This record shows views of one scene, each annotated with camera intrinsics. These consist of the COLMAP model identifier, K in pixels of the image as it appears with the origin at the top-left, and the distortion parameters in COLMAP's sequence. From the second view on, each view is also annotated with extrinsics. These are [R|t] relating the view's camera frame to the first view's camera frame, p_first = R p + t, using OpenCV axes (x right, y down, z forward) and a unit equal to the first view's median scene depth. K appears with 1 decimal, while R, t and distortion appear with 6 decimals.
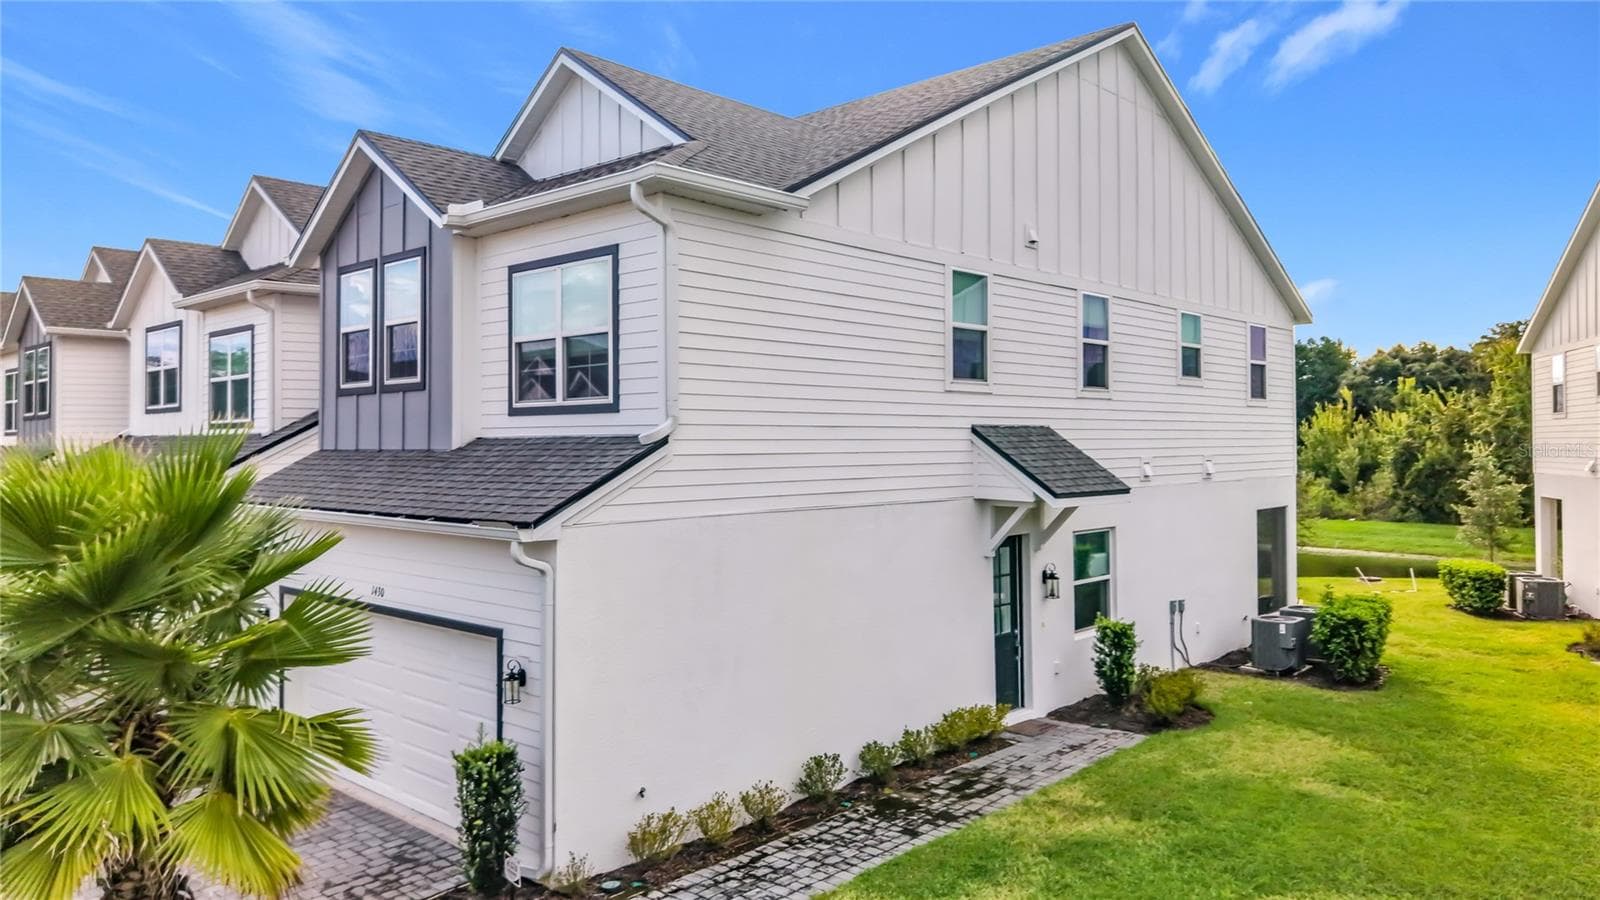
lens RADIAL K [[1129.3, 0, 800.0], [0, 1129.3, 450.0], [0, 0, 1]] dist [0.032092, -0.002842]
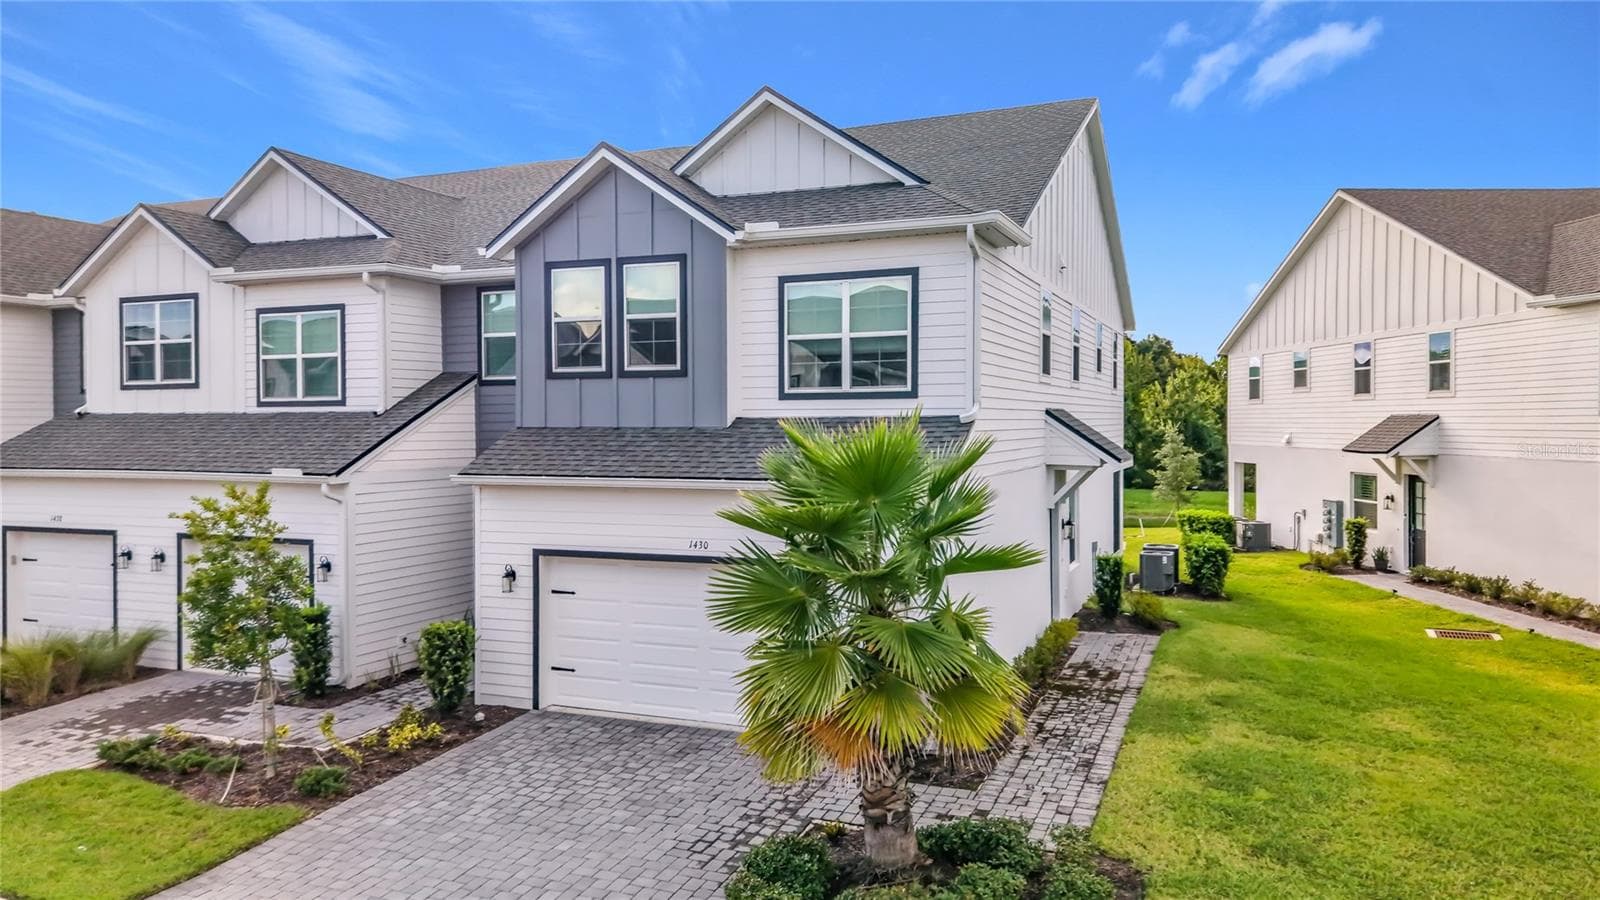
lens RADIAL K [[1129.3, 0, 800.0], [0, 1129.3, 450.0], [0, 0, 1]] dist [0.032092, -0.002842]
pose [[0.932836, -0.007306, 0.360227, -0.617227], [0.000249, 0.999807, 0.019634, 0.000176], [-0.360301, -0.018226, 0.932658, -0.127307]]
